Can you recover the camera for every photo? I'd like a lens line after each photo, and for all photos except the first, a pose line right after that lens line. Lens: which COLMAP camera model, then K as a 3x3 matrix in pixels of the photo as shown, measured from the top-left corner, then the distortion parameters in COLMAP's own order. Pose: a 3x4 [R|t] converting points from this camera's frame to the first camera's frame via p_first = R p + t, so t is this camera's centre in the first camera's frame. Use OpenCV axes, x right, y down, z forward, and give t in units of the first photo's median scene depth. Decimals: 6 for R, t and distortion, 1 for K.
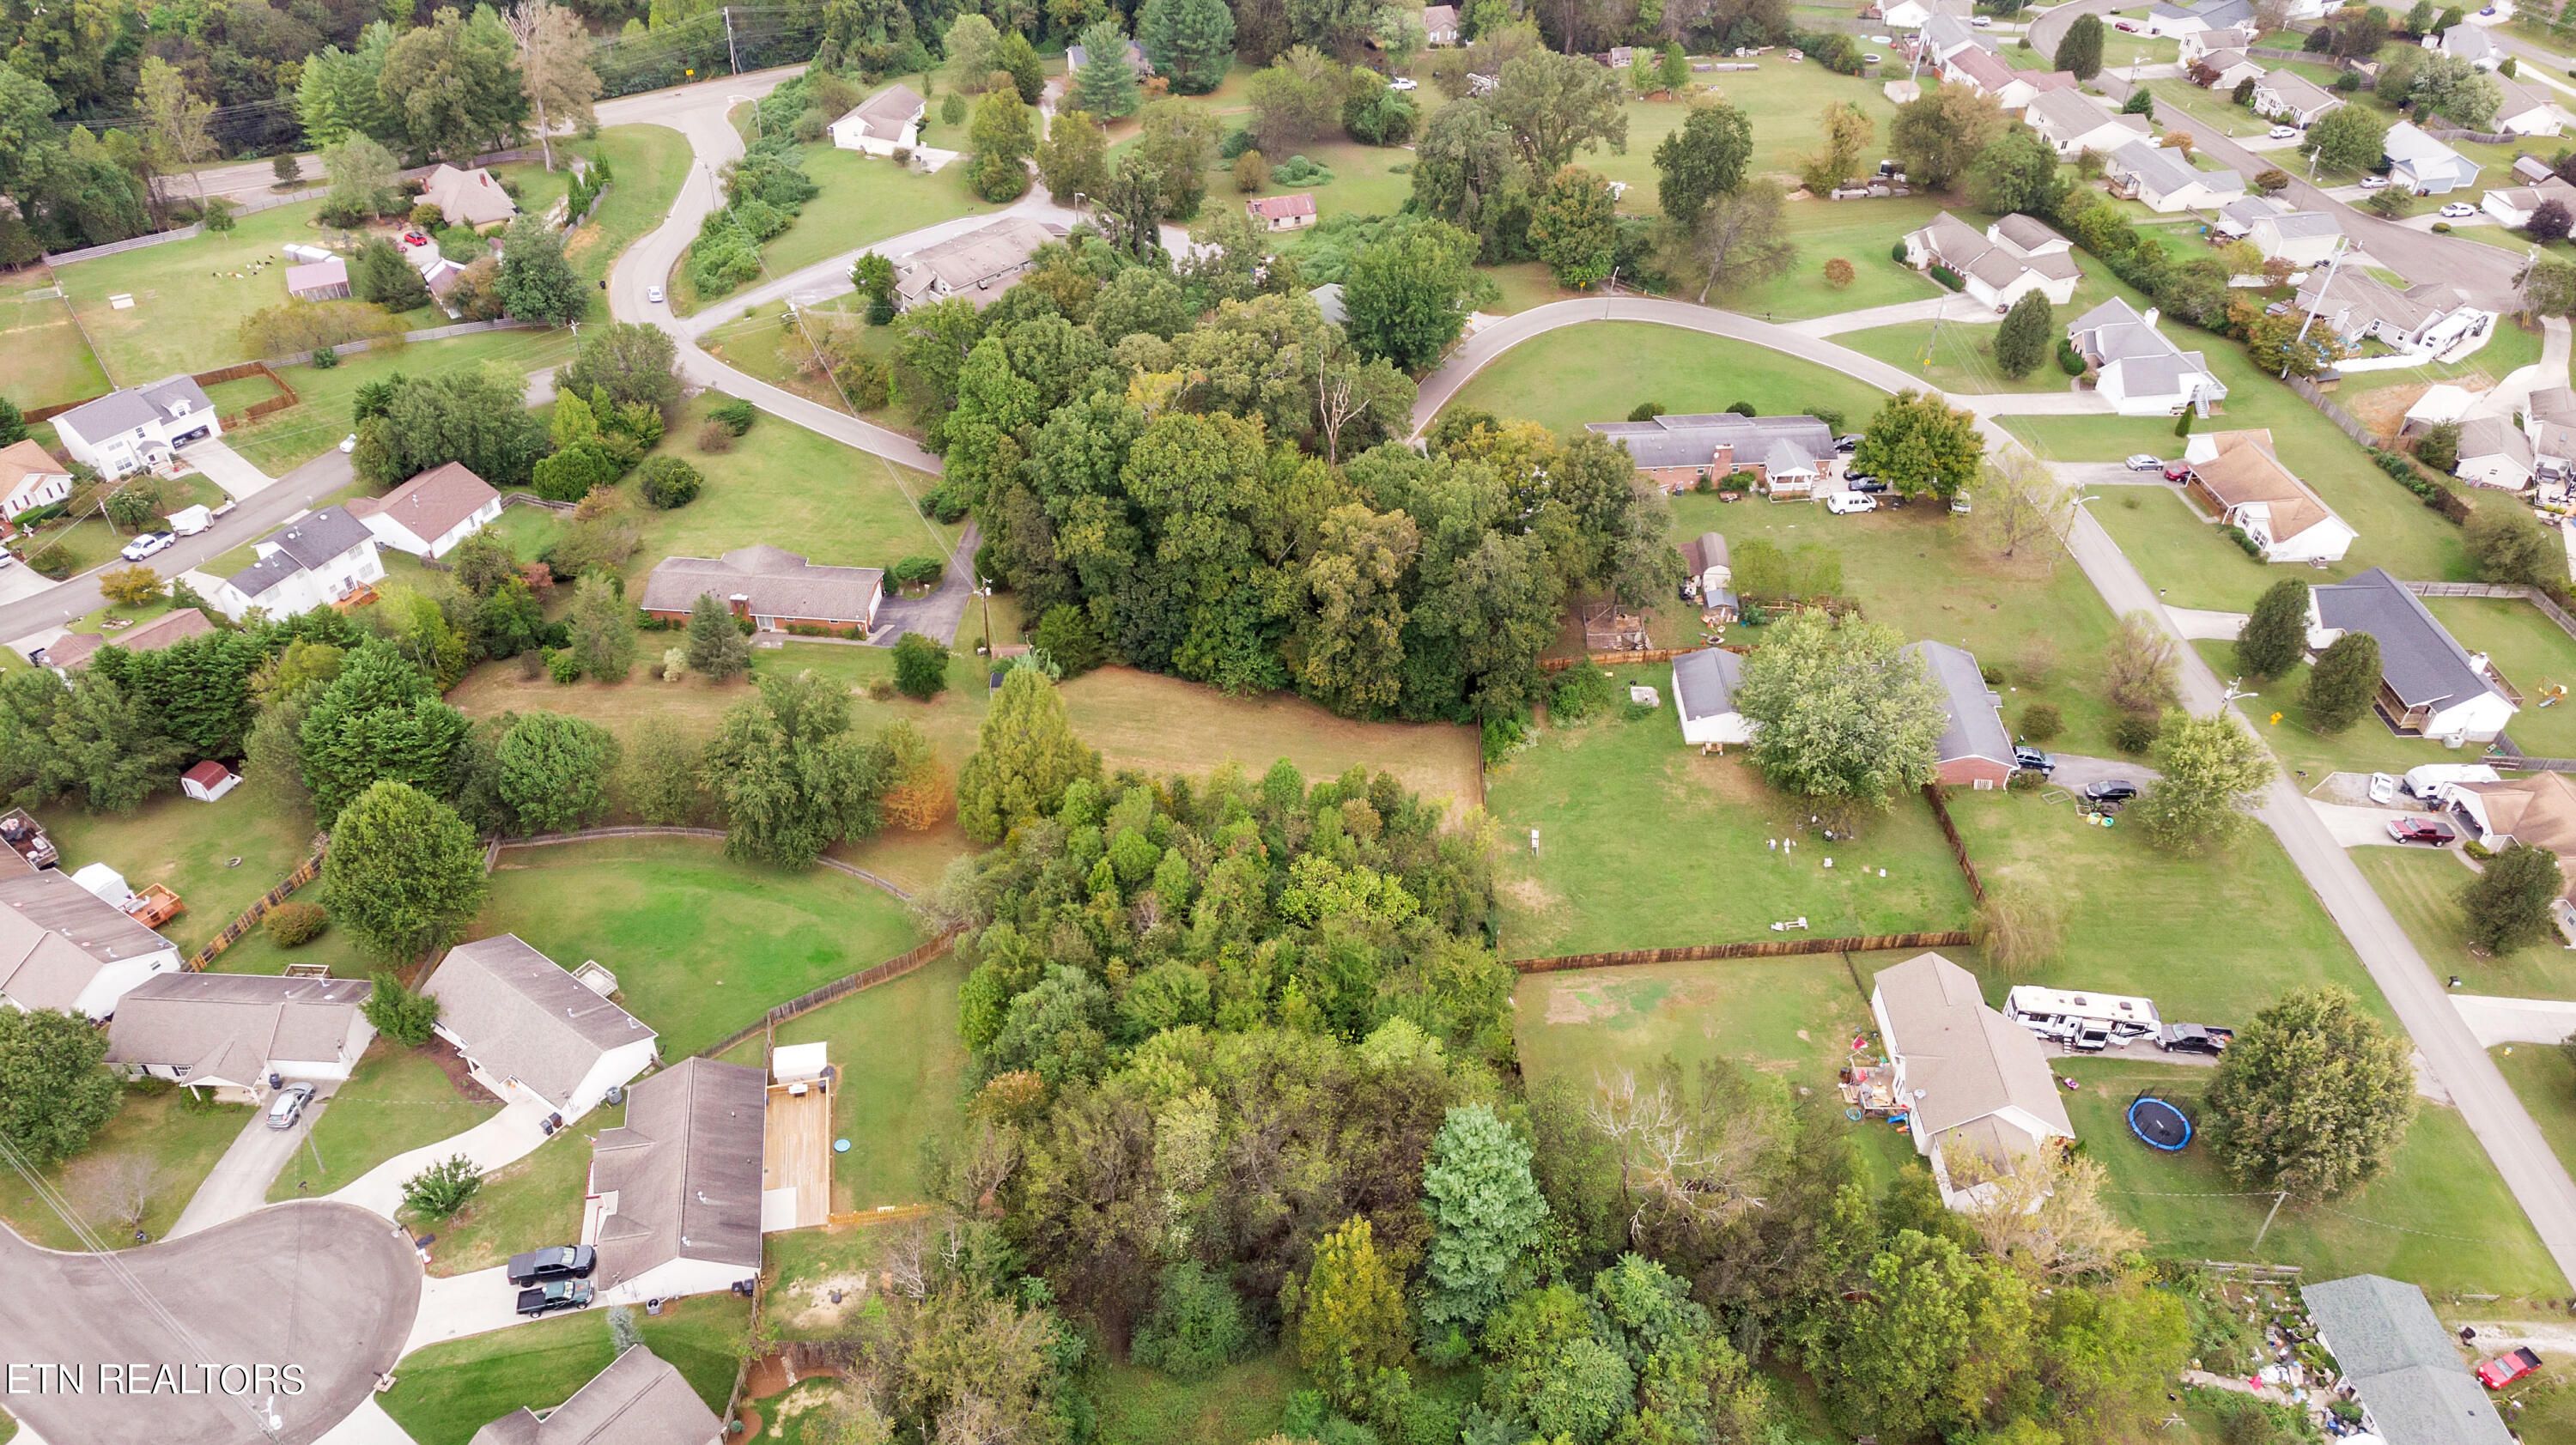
lens RADIAL K [[1890.6, 0, 1286.2], [0, 1890.6, 715.9], [0, 0, 1]] dist [0.004421, 0.044796]
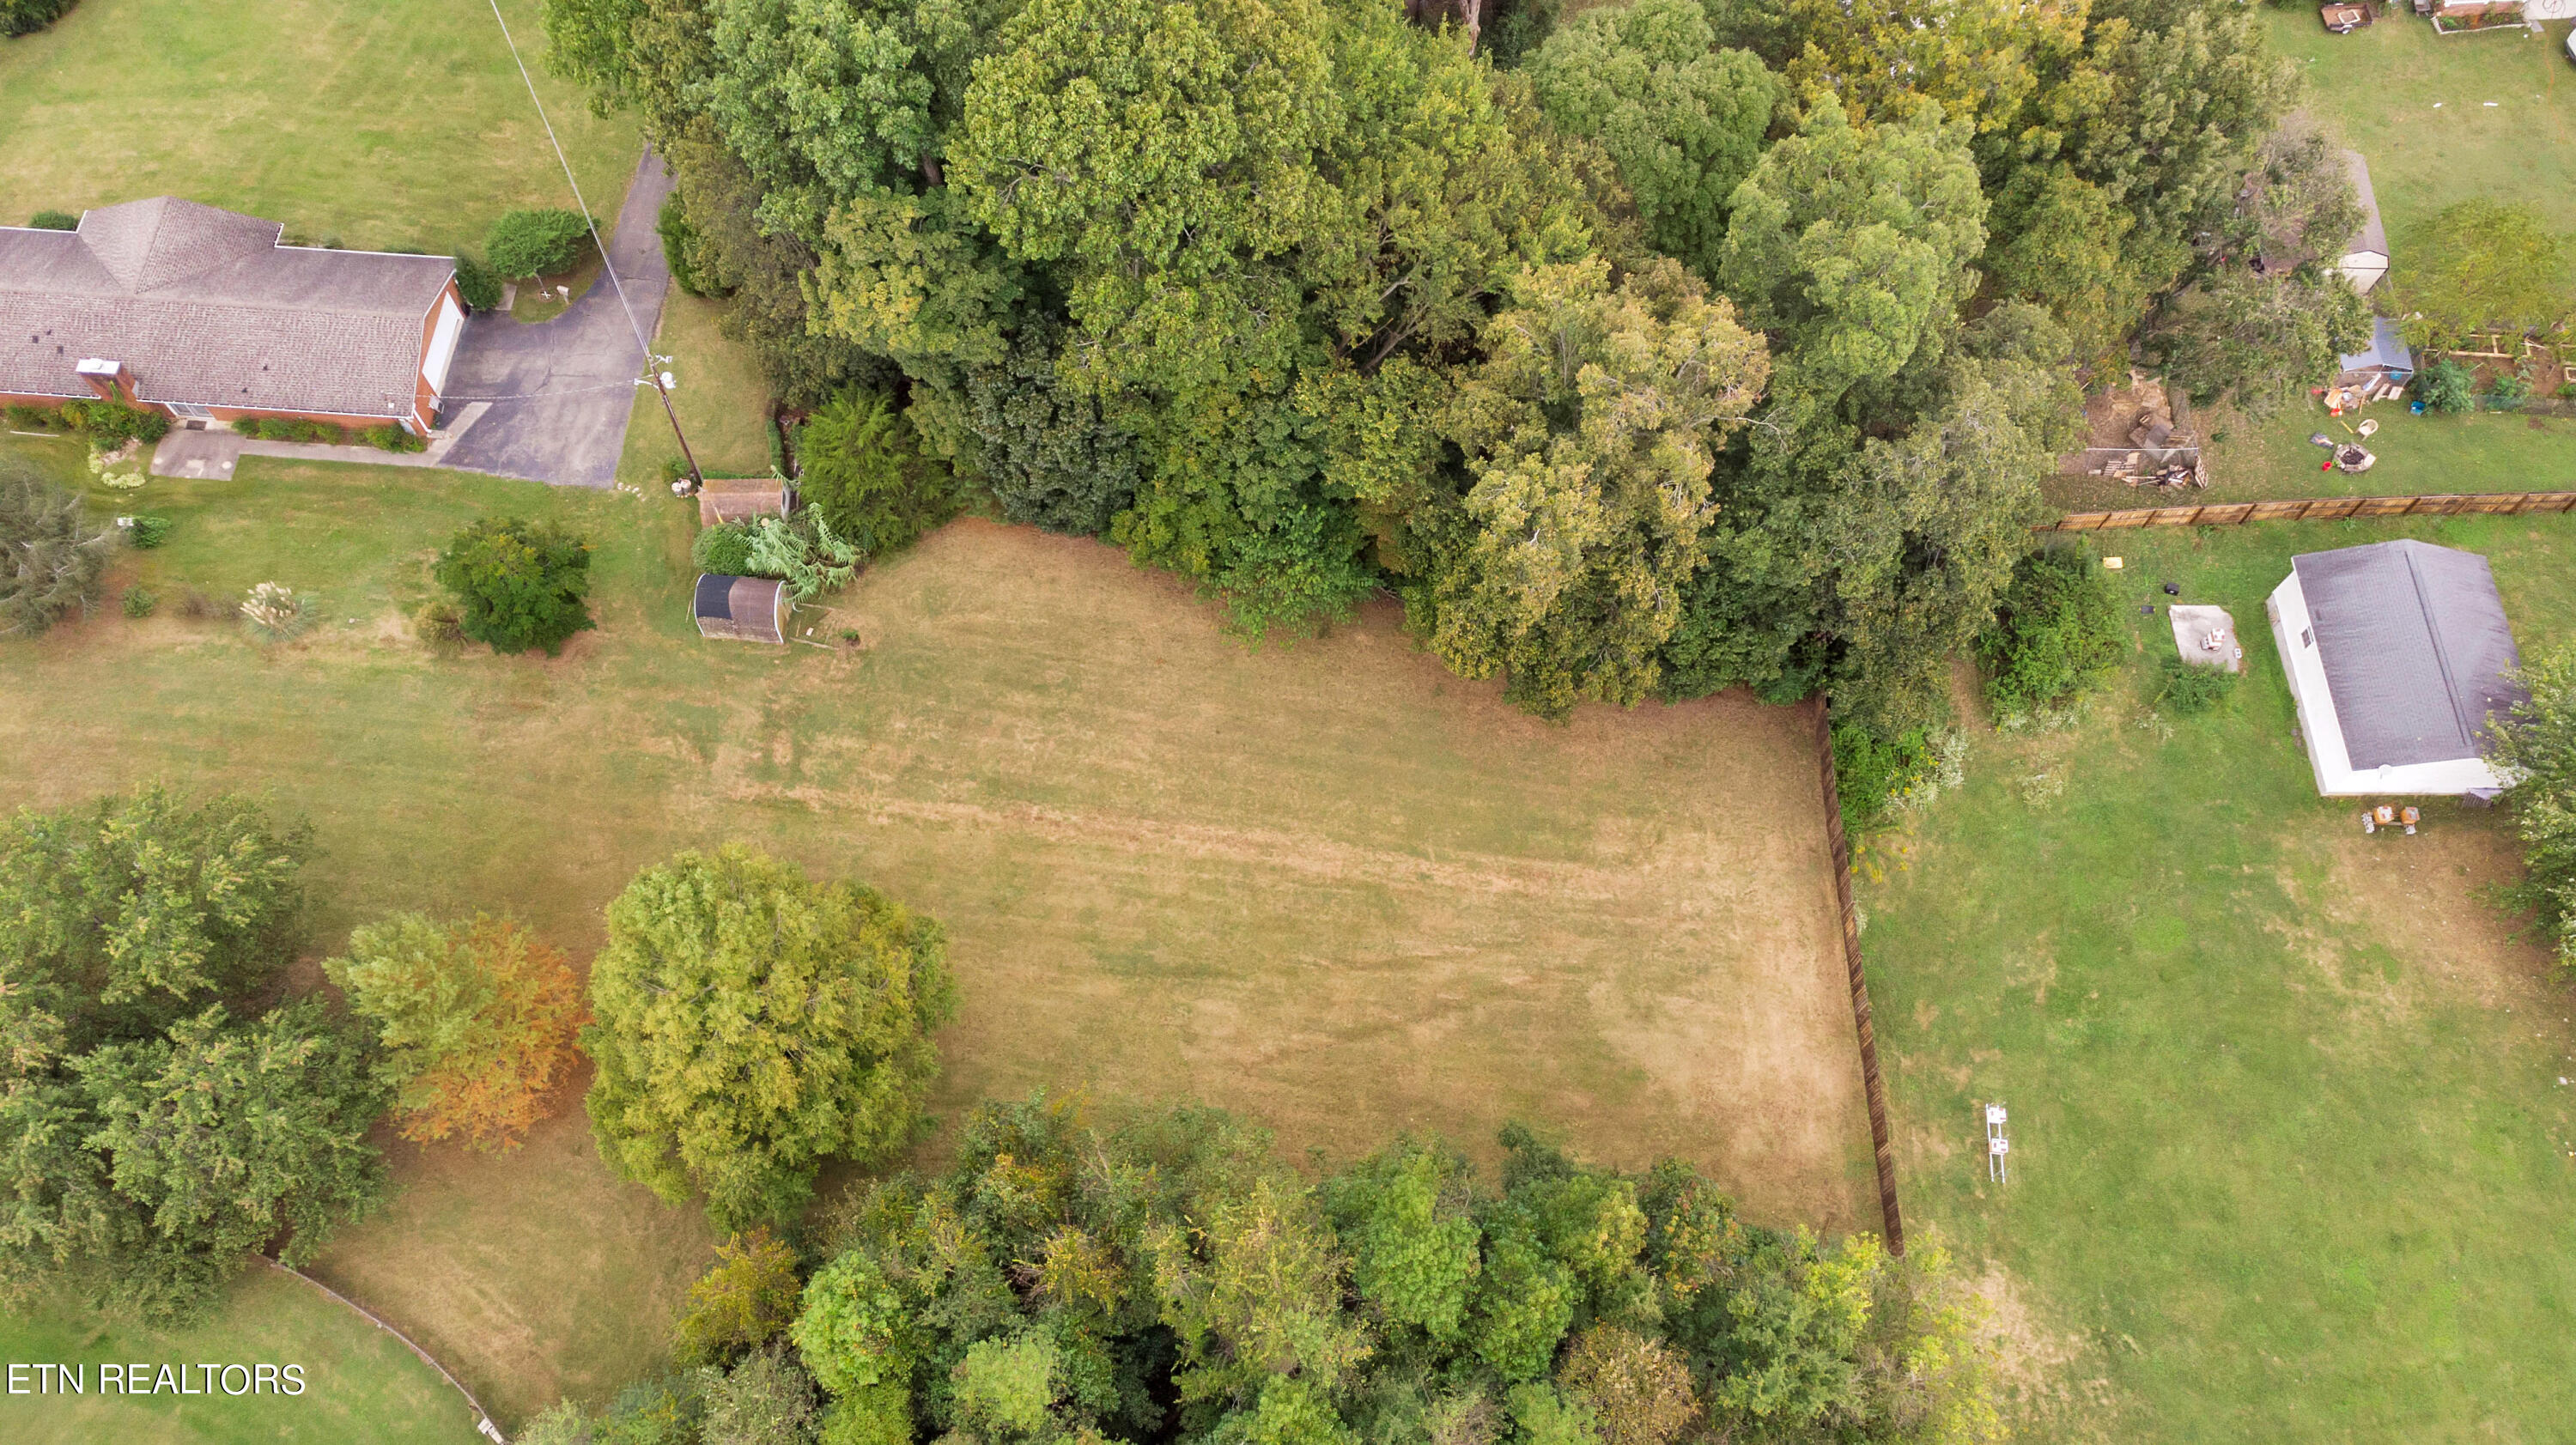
lens RADIAL K [[1890.6, 0, 1285.4], [0, 1890.6, 730.1], [0, 0, 1]] dist [0.004421, 0.044796]
pose [[0.999952, -0.009041, 0.003870, -0.022977], [0.006700, 0.914359, 0.404848, -0.167504], [-0.007198, -0.404802, 0.914376, 0.591768]]
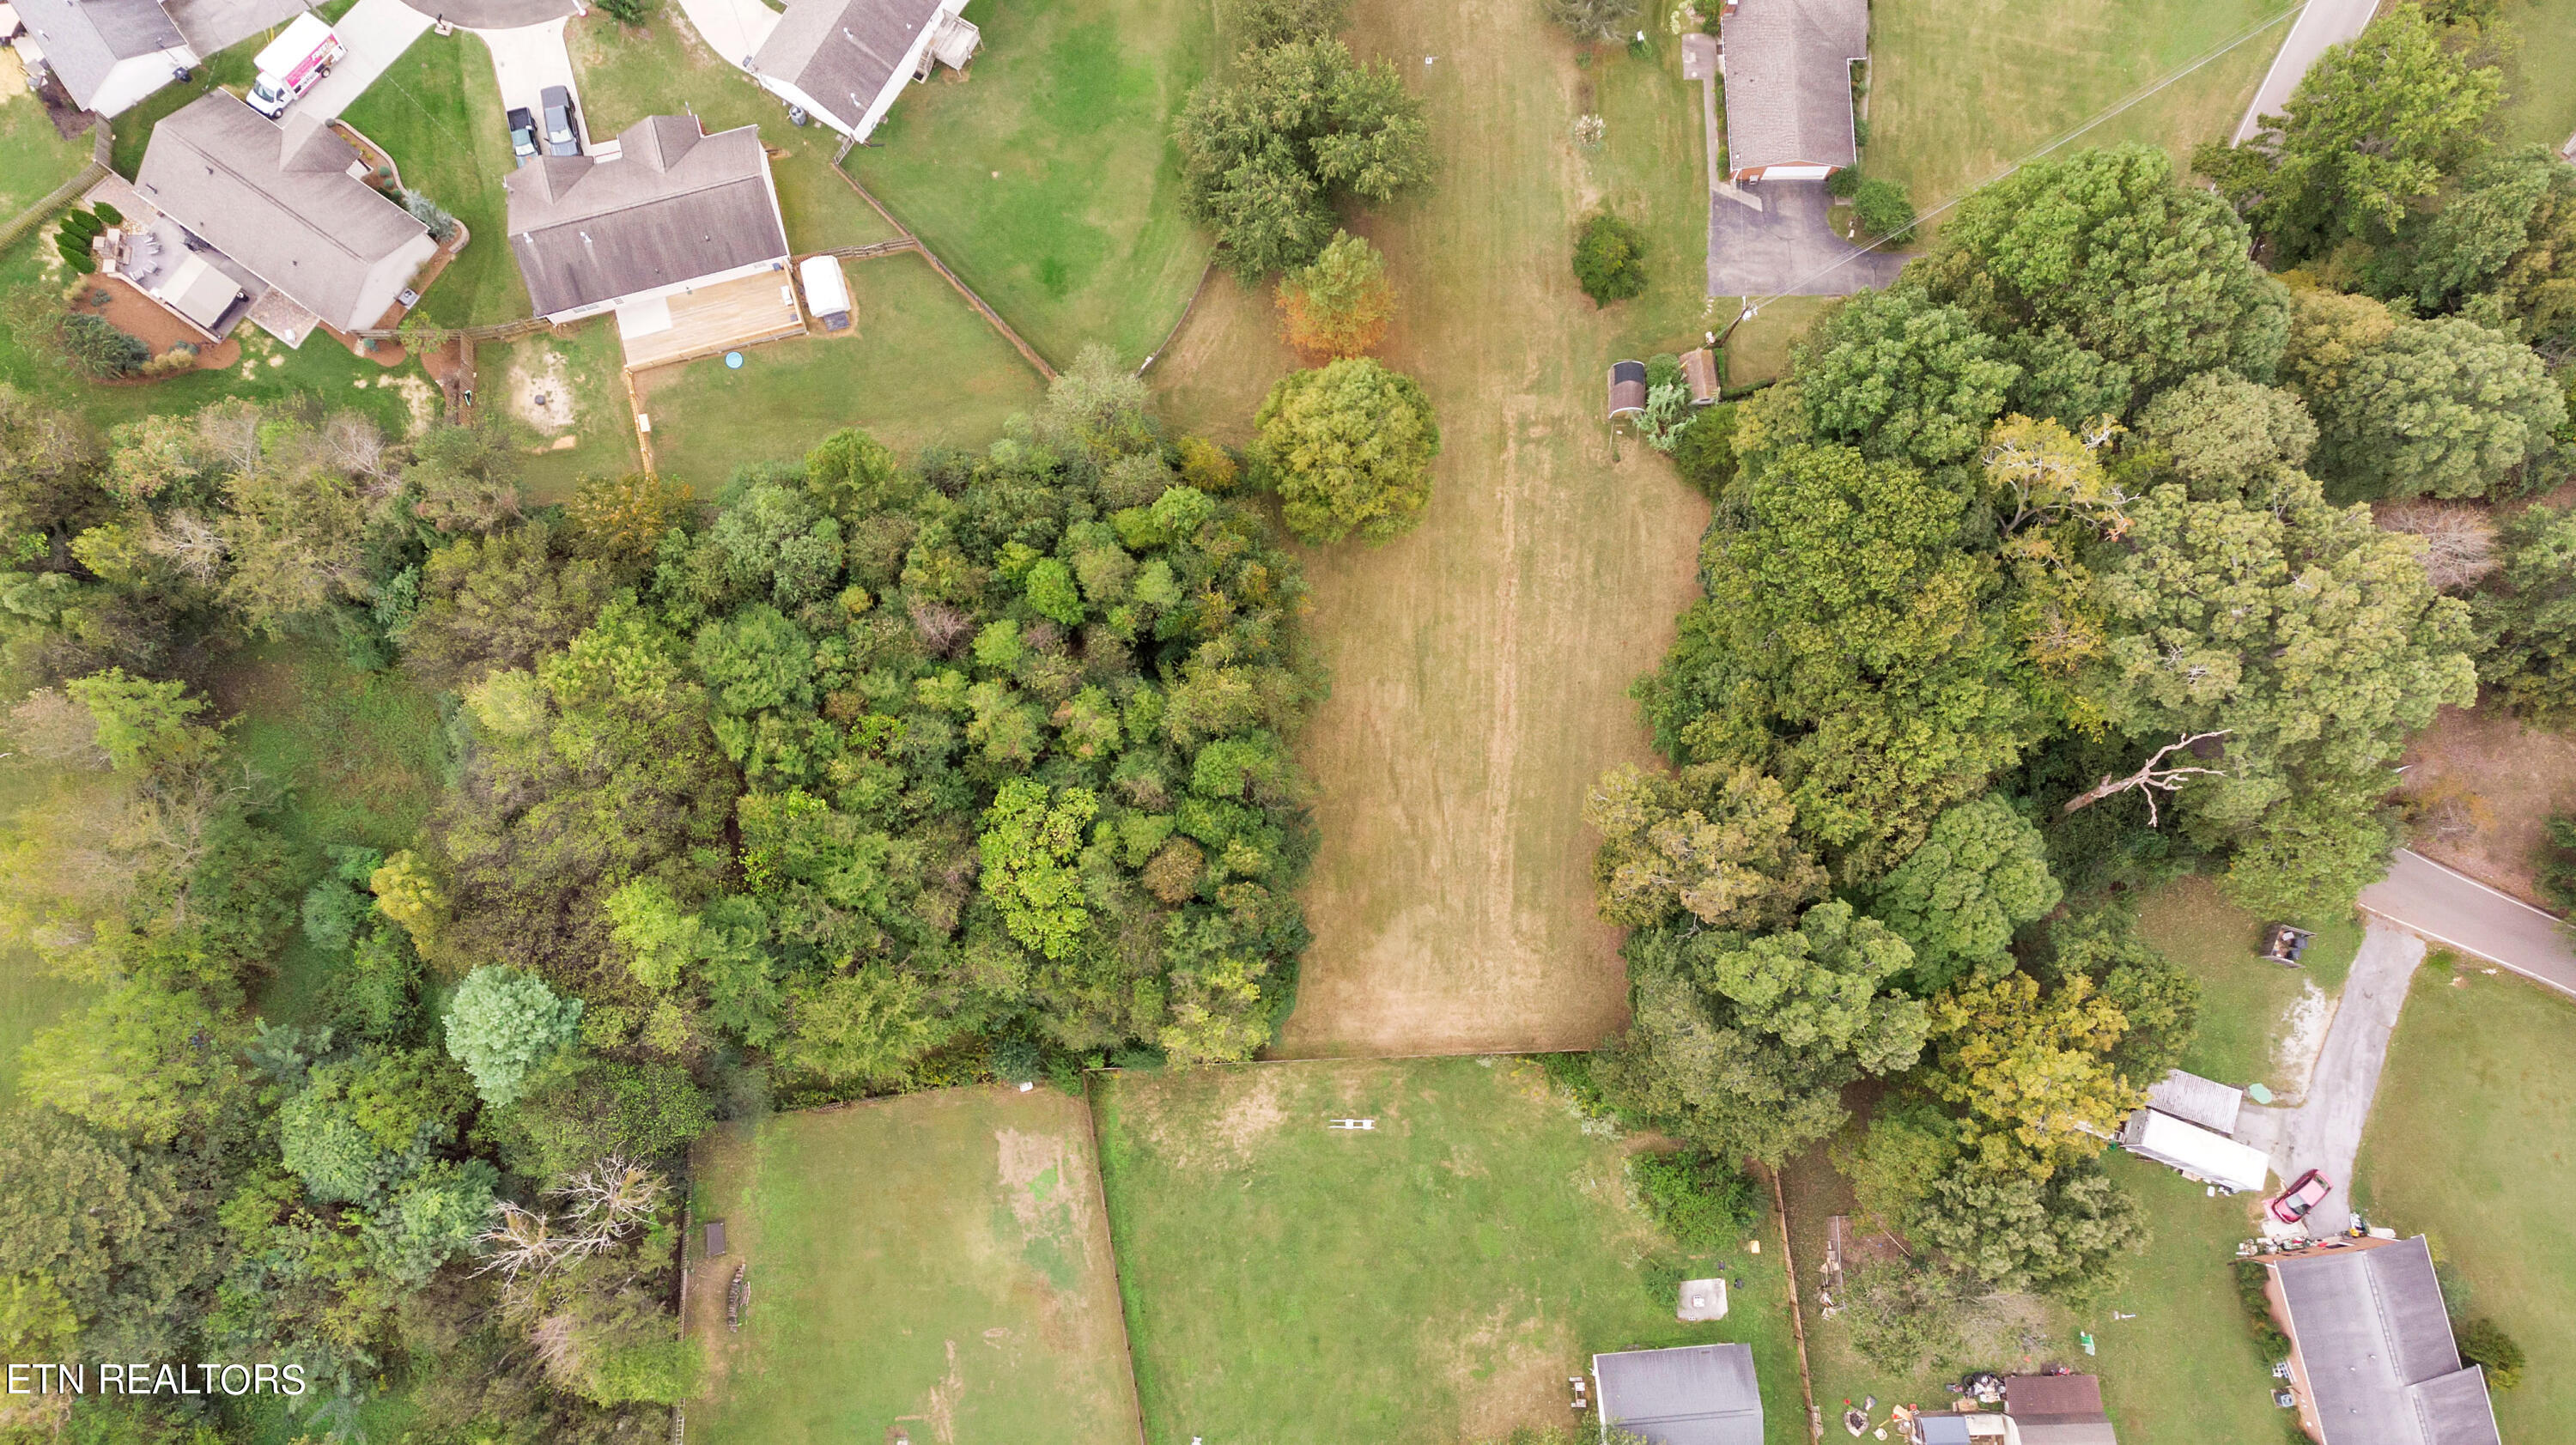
lens RADIAL K [[1890.6, 0, 1281.6], [0, 1890.6, 731.4], [0, 0, 1]] dist [0.004421, 0.044796]
pose [[0.085262, 0.980225, -0.178575, 0.099922], [-0.647178, 0.190755, 0.738087, -0.442759], [0.757556, 0.052639, 0.650644, 0.440710]]
